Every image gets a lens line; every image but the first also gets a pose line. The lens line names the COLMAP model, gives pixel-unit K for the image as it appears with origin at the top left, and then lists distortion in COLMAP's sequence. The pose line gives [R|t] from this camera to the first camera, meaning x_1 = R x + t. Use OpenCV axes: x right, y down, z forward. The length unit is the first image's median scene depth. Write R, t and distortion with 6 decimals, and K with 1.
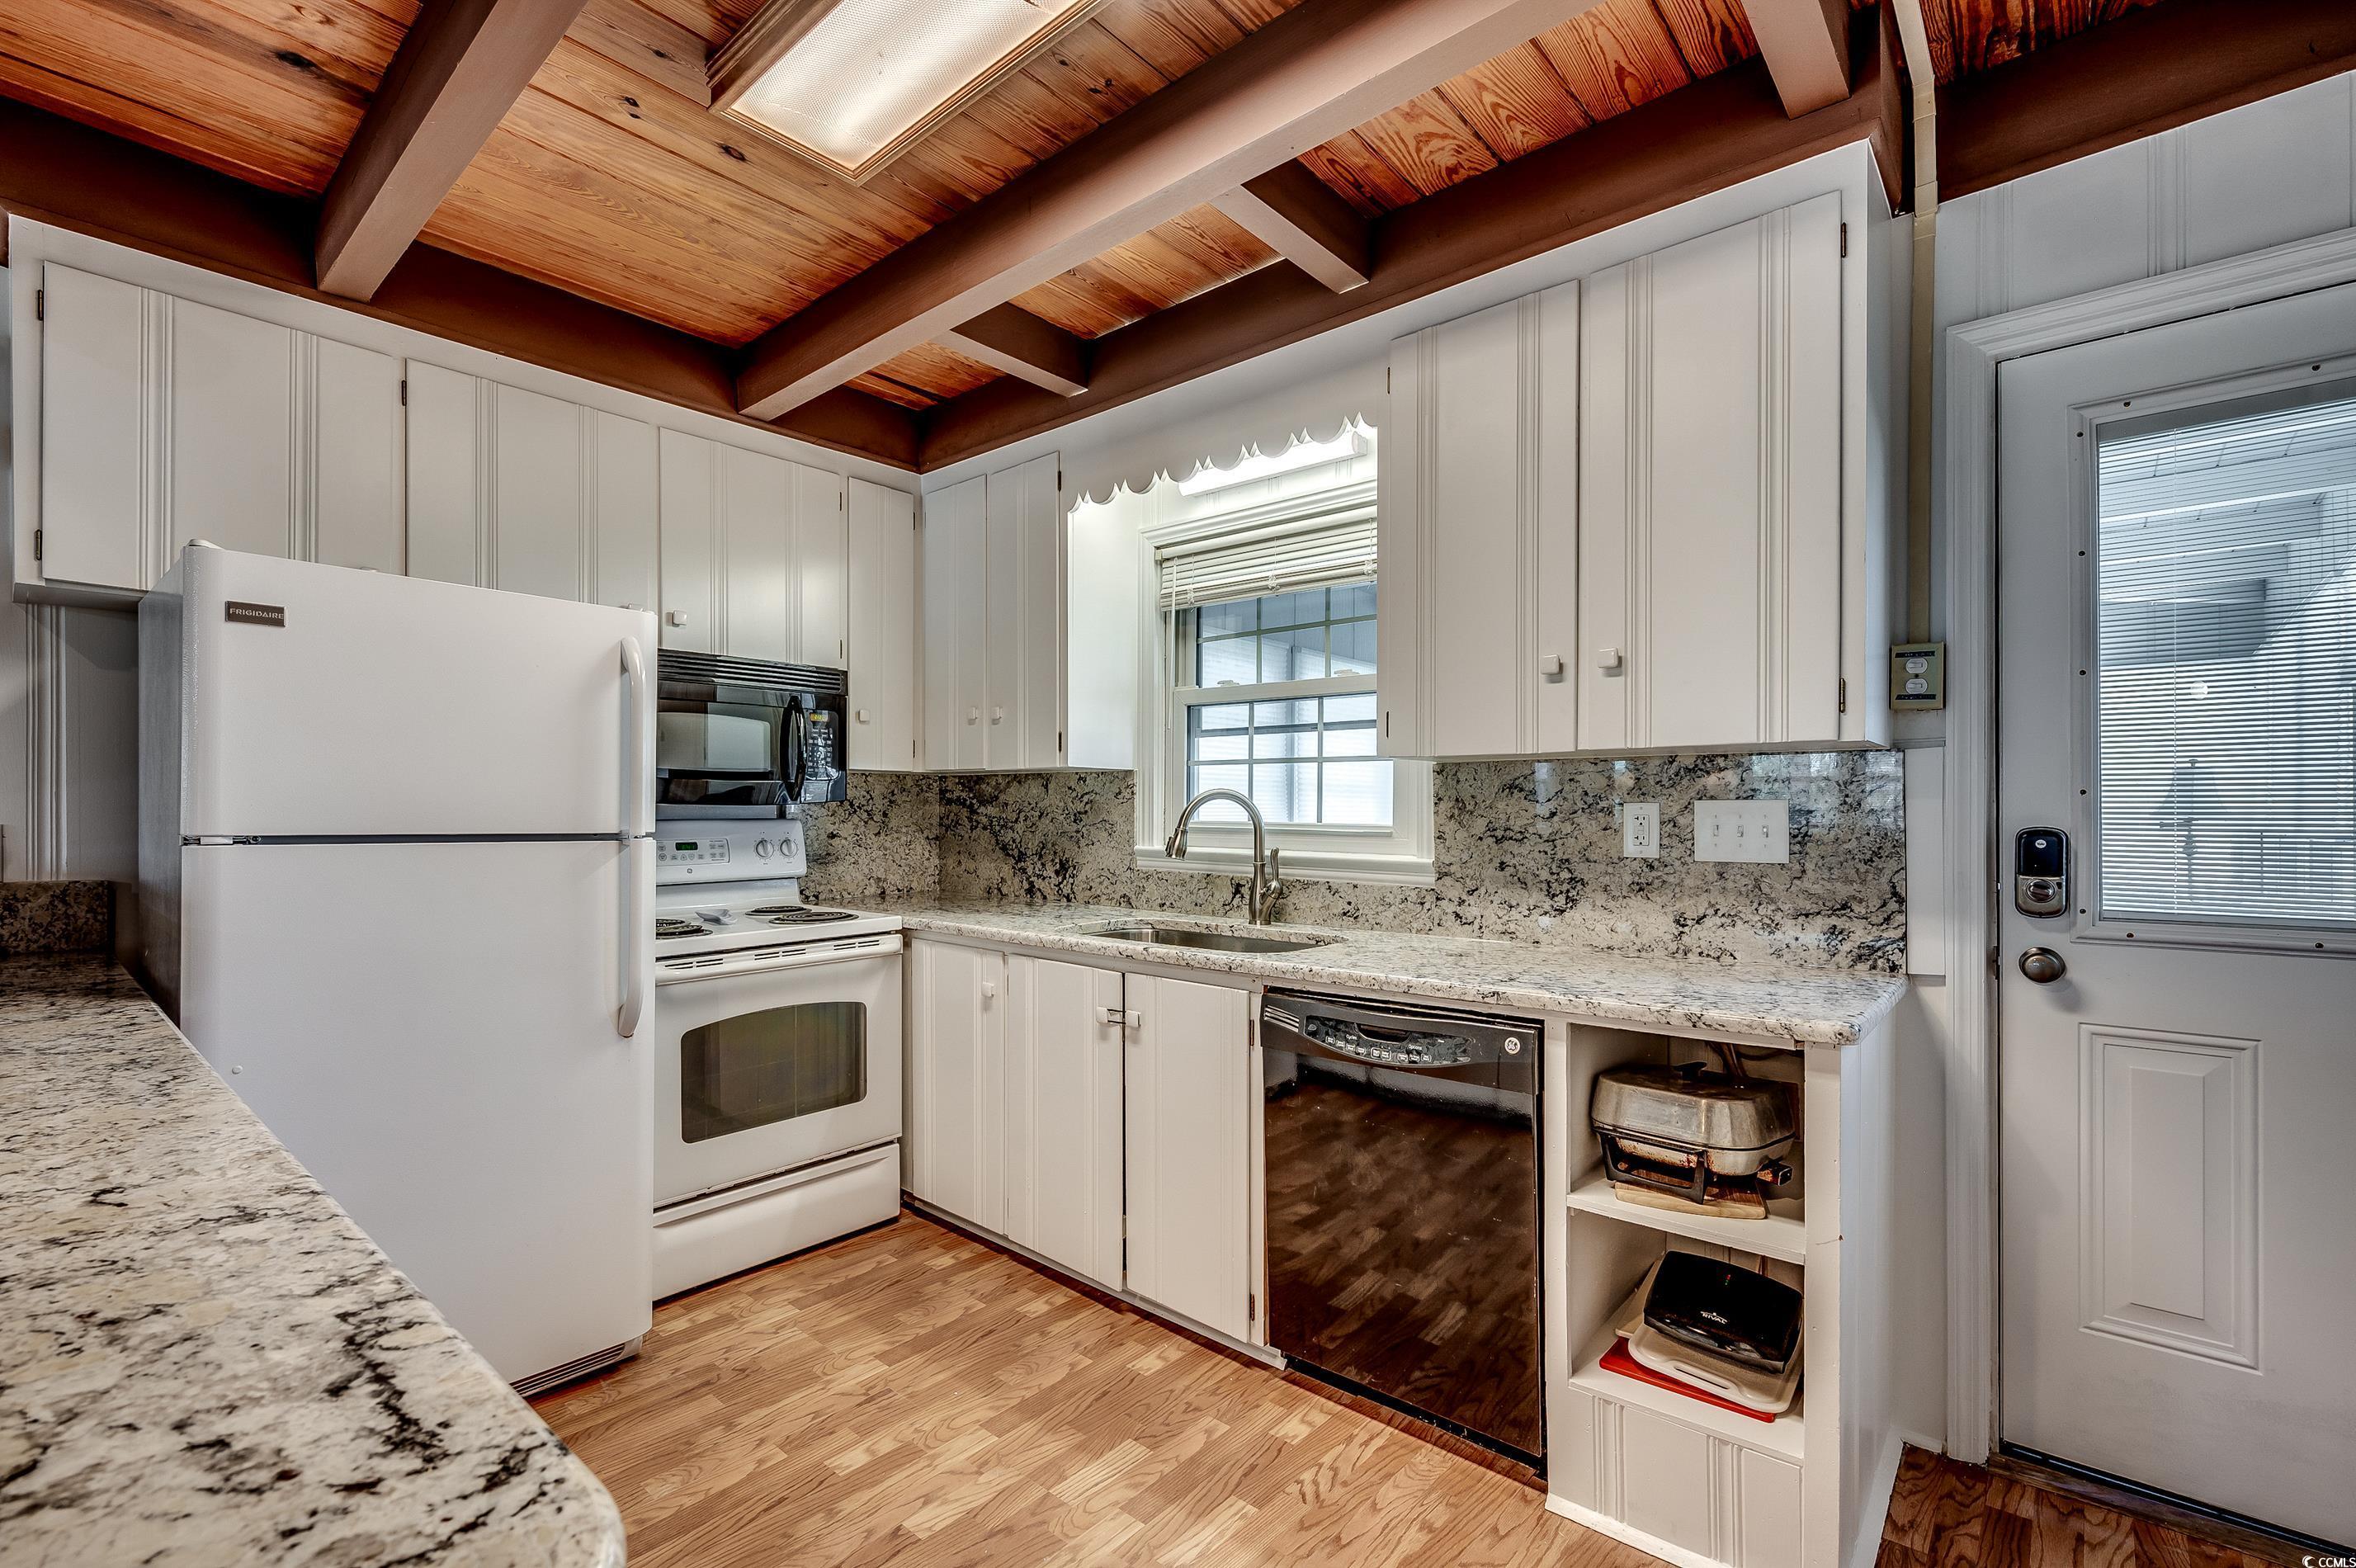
lens RADIAL K [[1040.1, 0, 1181.6], [0, 1040.1, 808.3], [0, 0, 1]] dist [-0.001478, 0.000185]
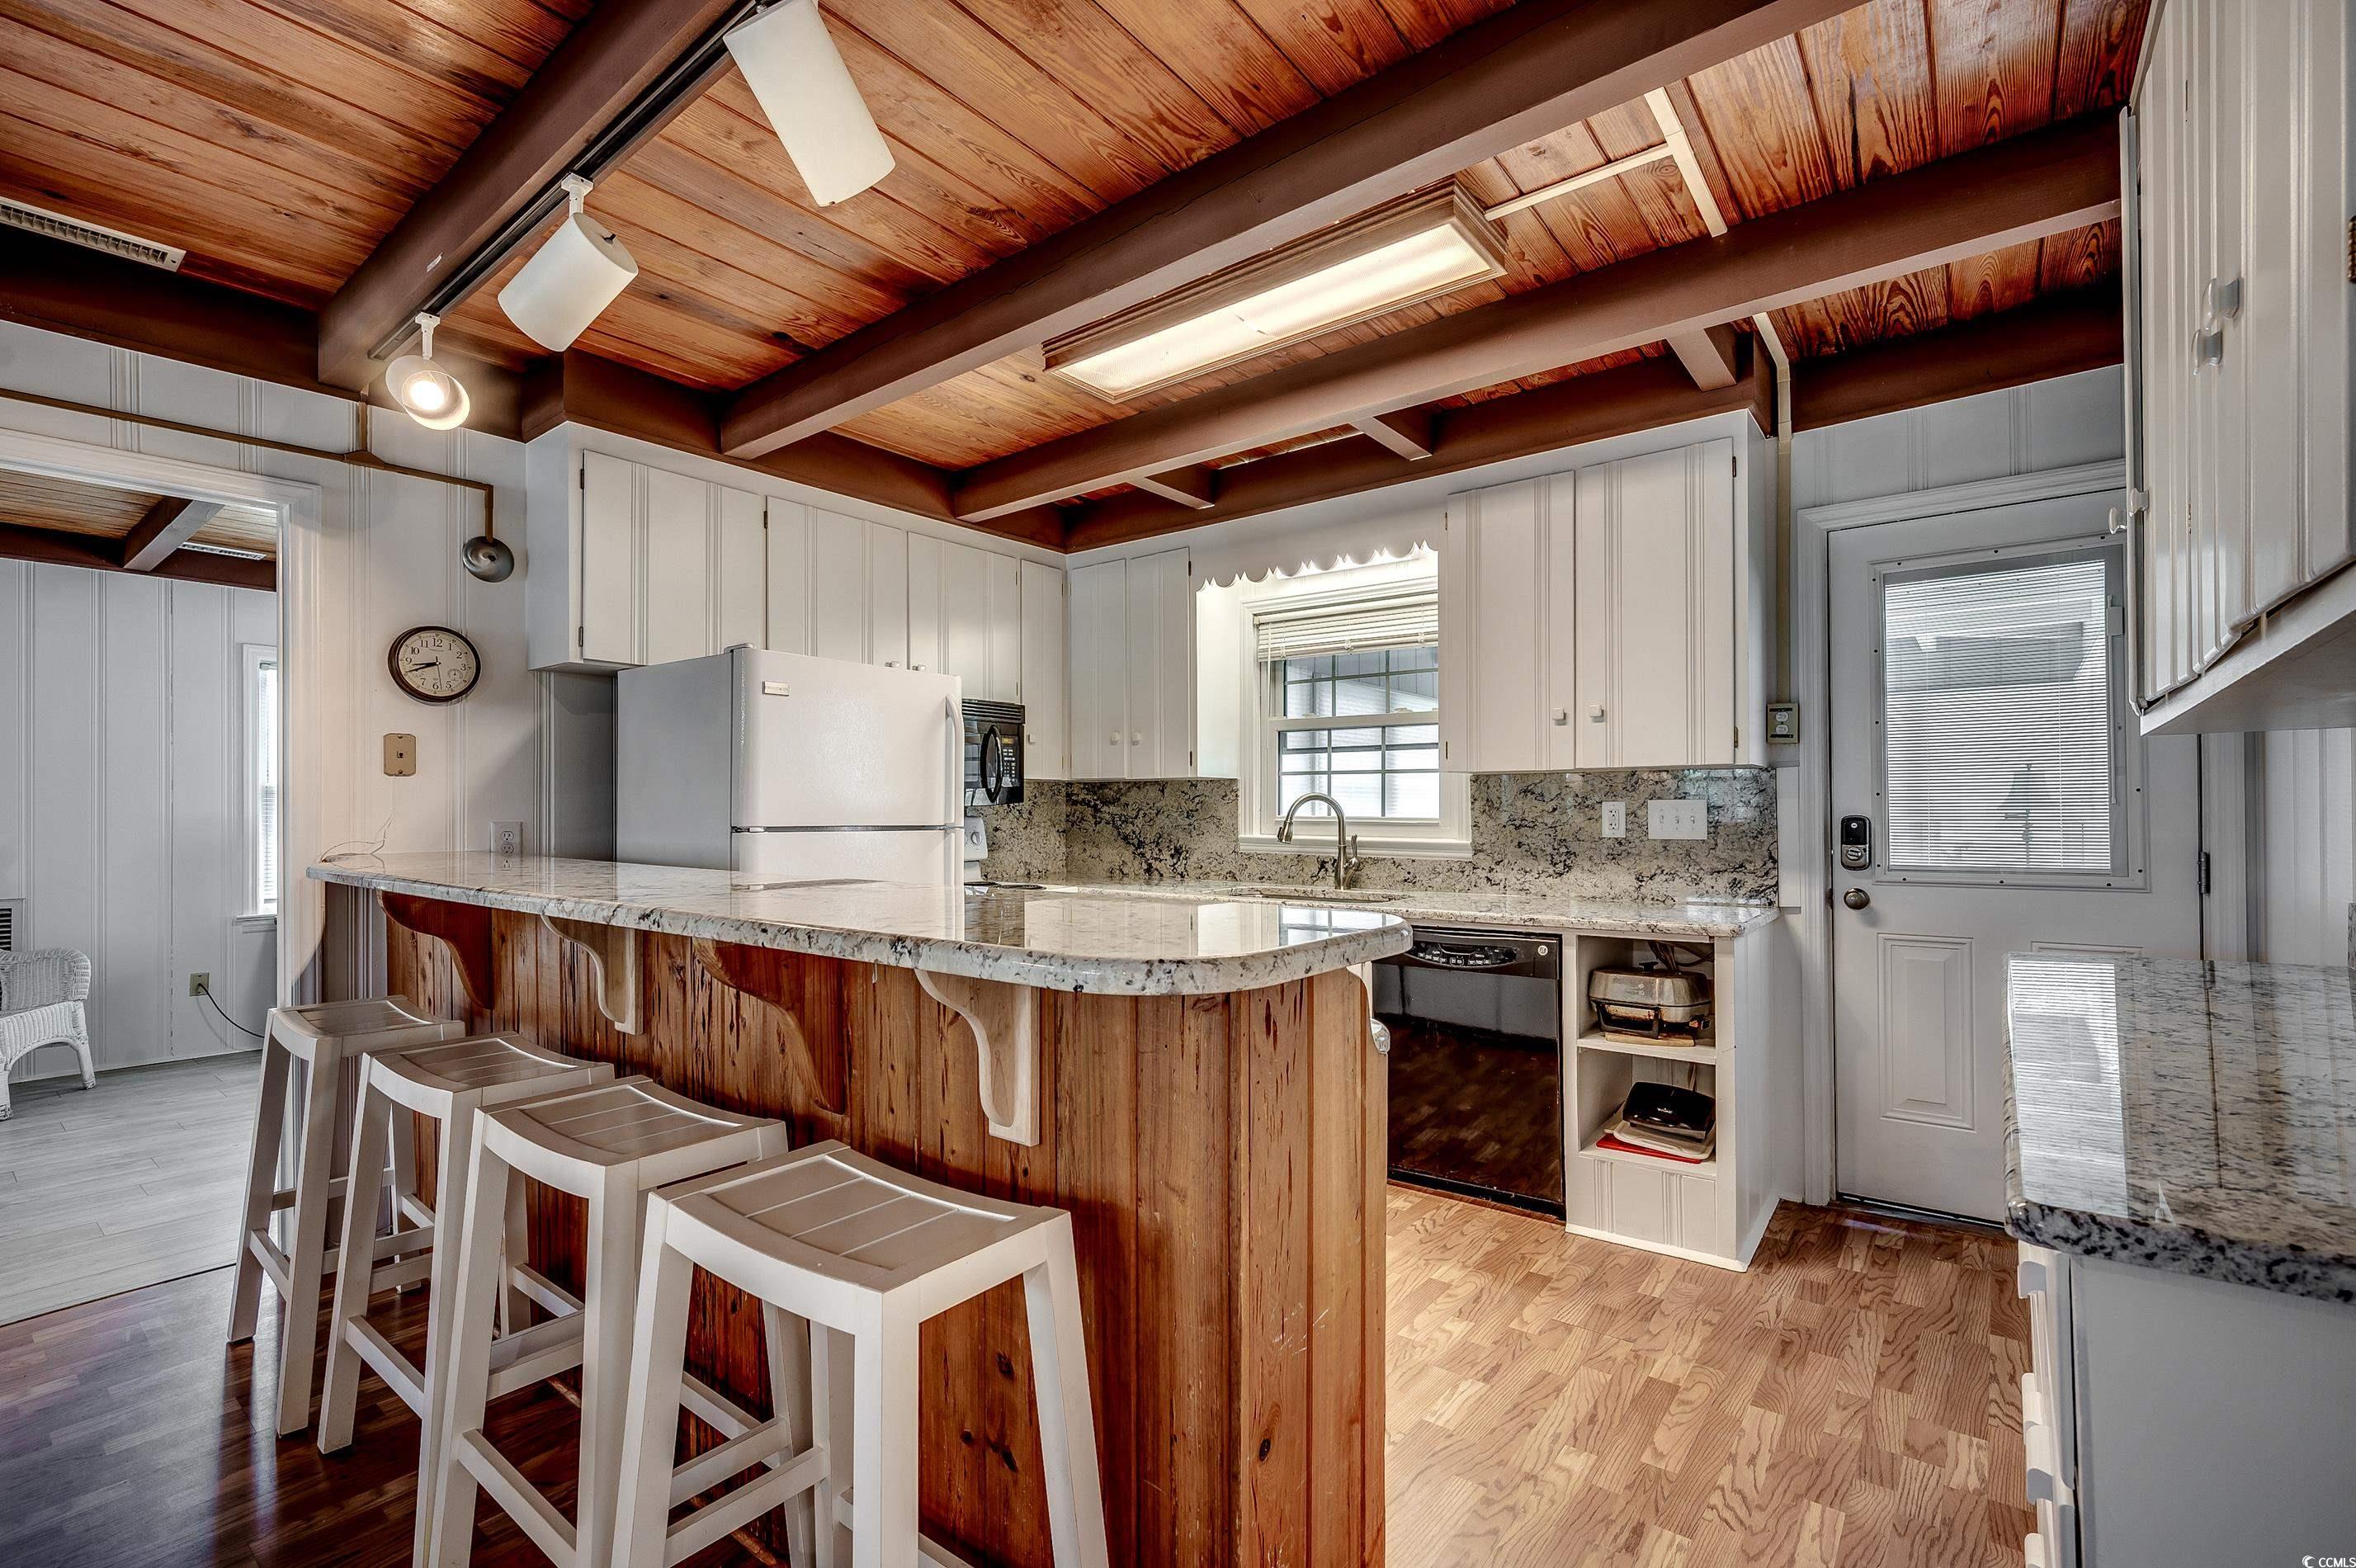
lens RADIAL K [[1040.1, 0, 1179.3], [0, 1040.1, 797.5], [0, 0, 1]] dist [-0.001478, 0.000185]
pose [[0.998847, -0.004337, 0.047806, -0.261791], [0.004812, 0.999940, -0.009825, 0.000565], [-0.047761, 0.010044, 0.998808, -0.483446]]
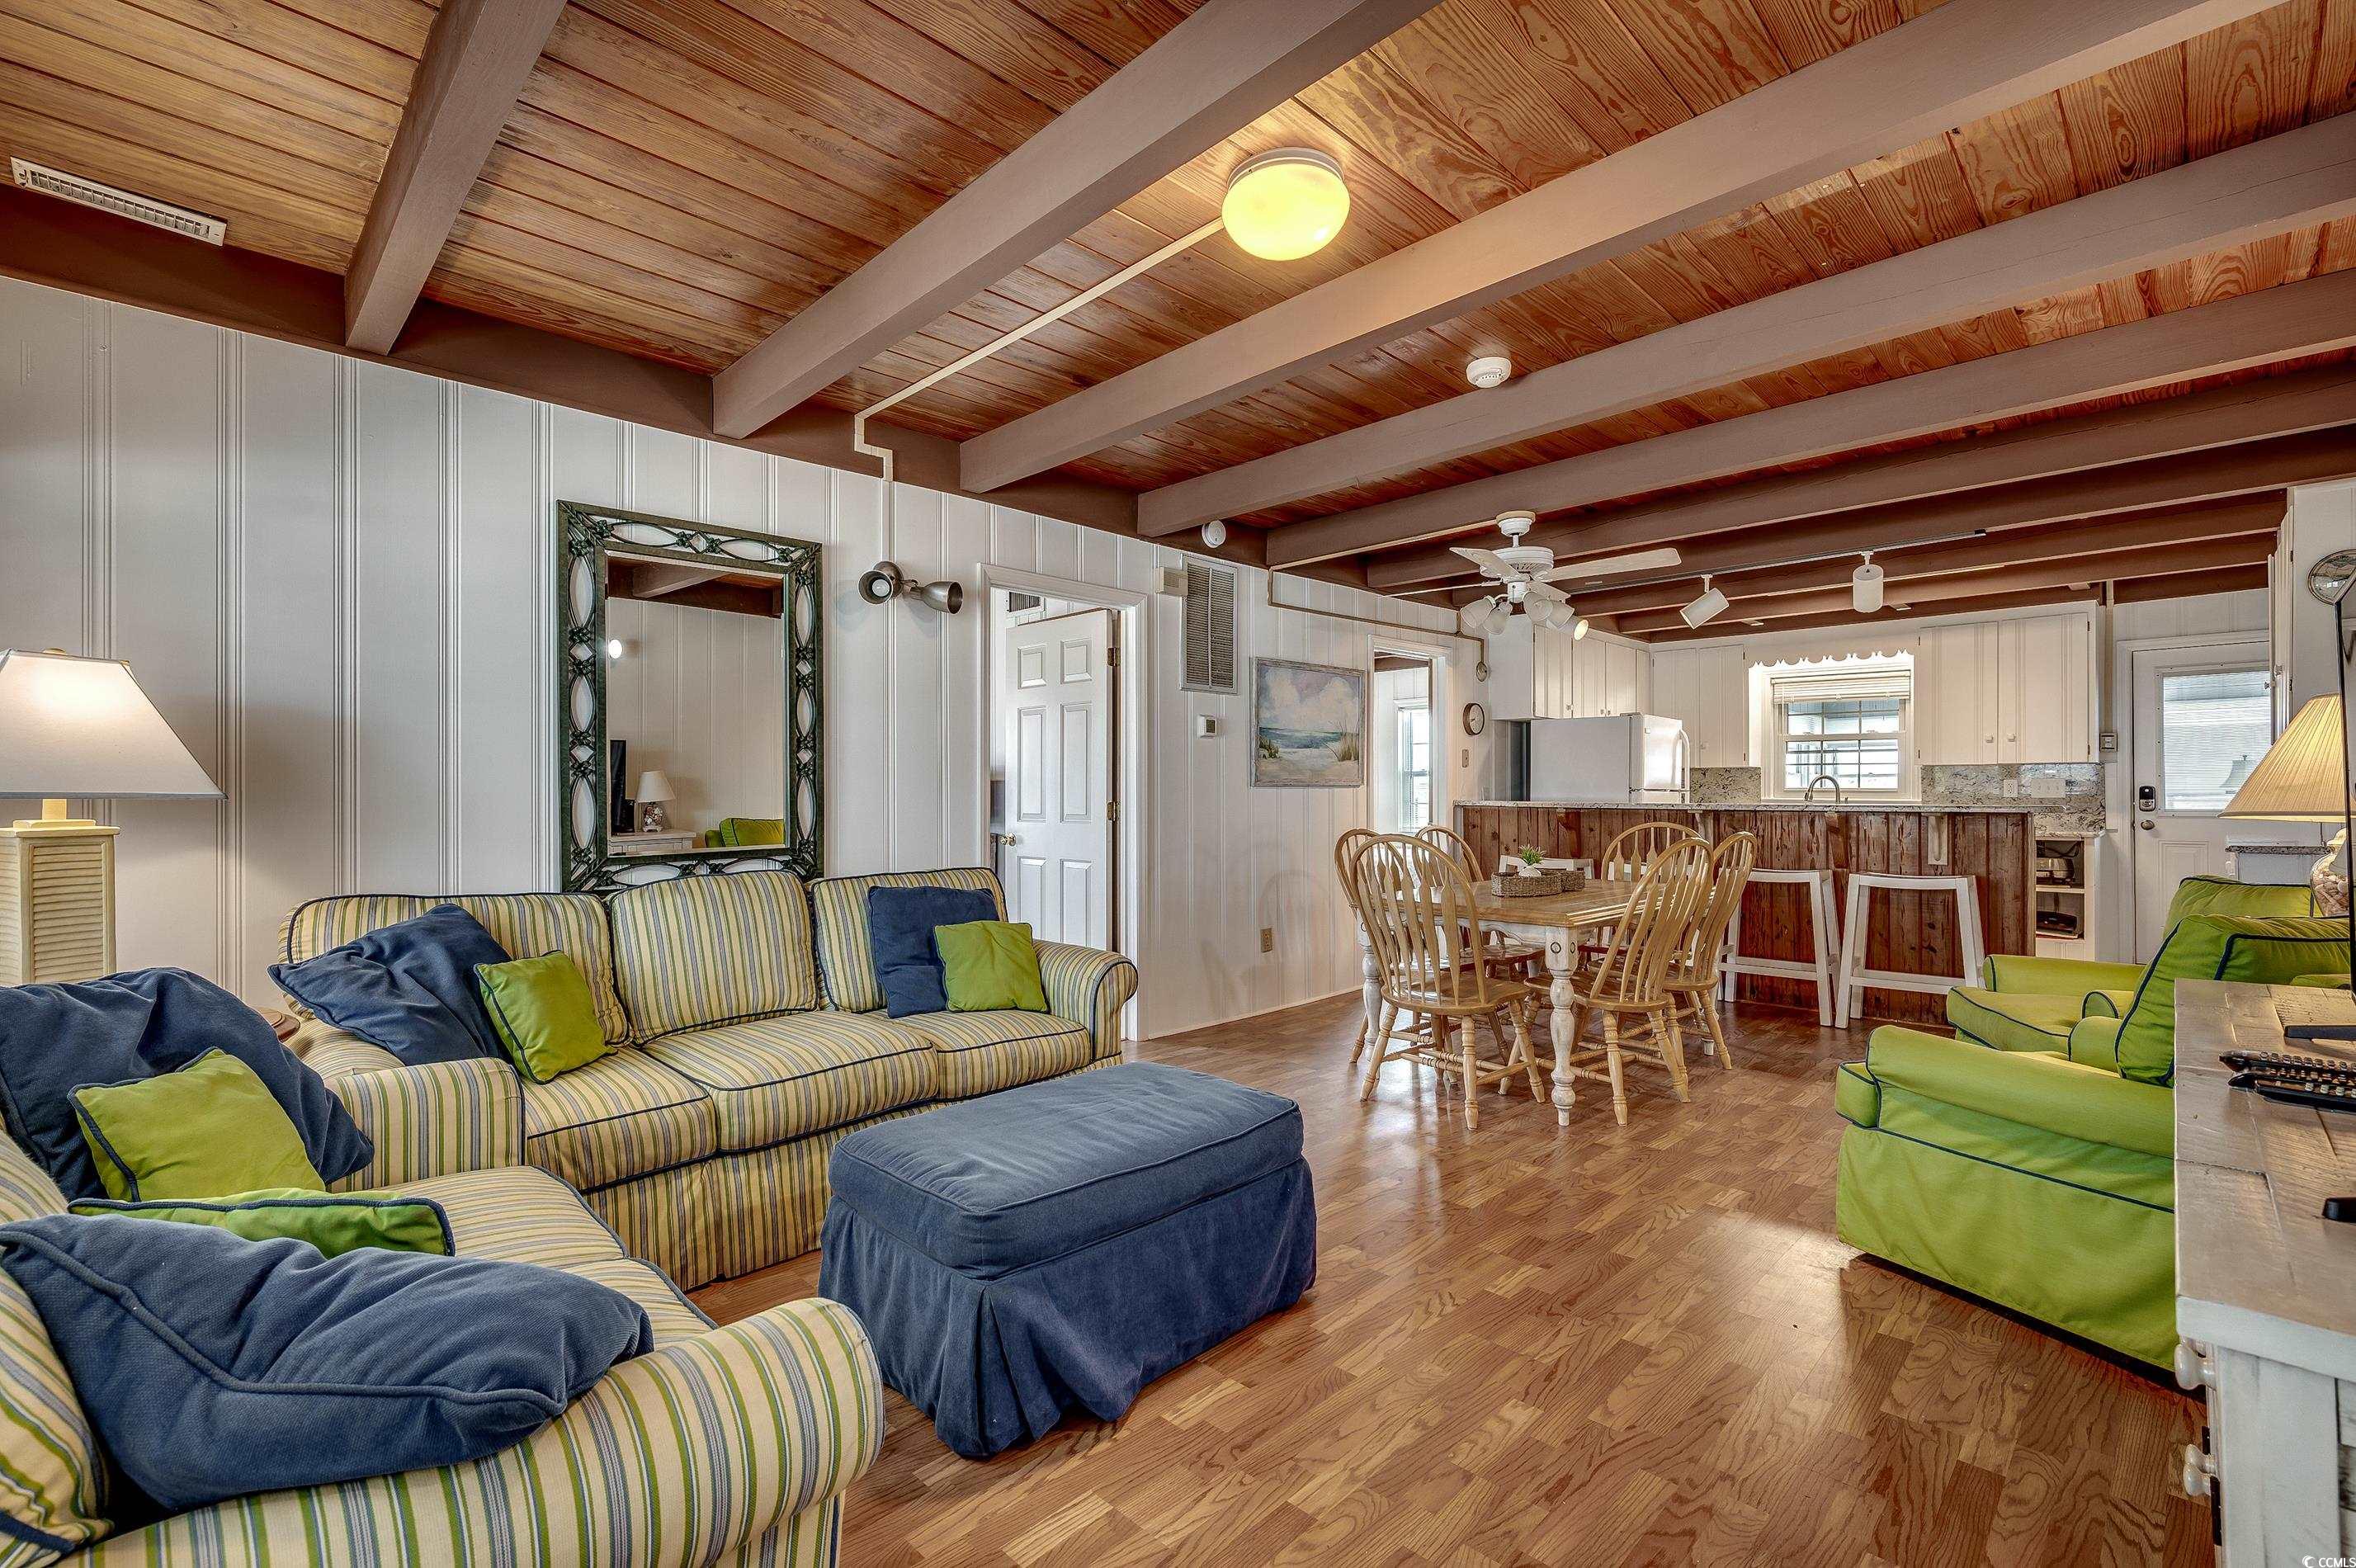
lens RADIAL K [[1040.1, 0, 1170.9], [0, 1040.1, 784.9], [0, 0, 1]] dist [-0.001478, 0.000185]
pose [[0.997263, -0.002144, -0.073906, -1.781201], [0.001600, 0.999971, -0.007425, 0.028795], [0.073920, 0.007287, 0.997238, -2.219590]]
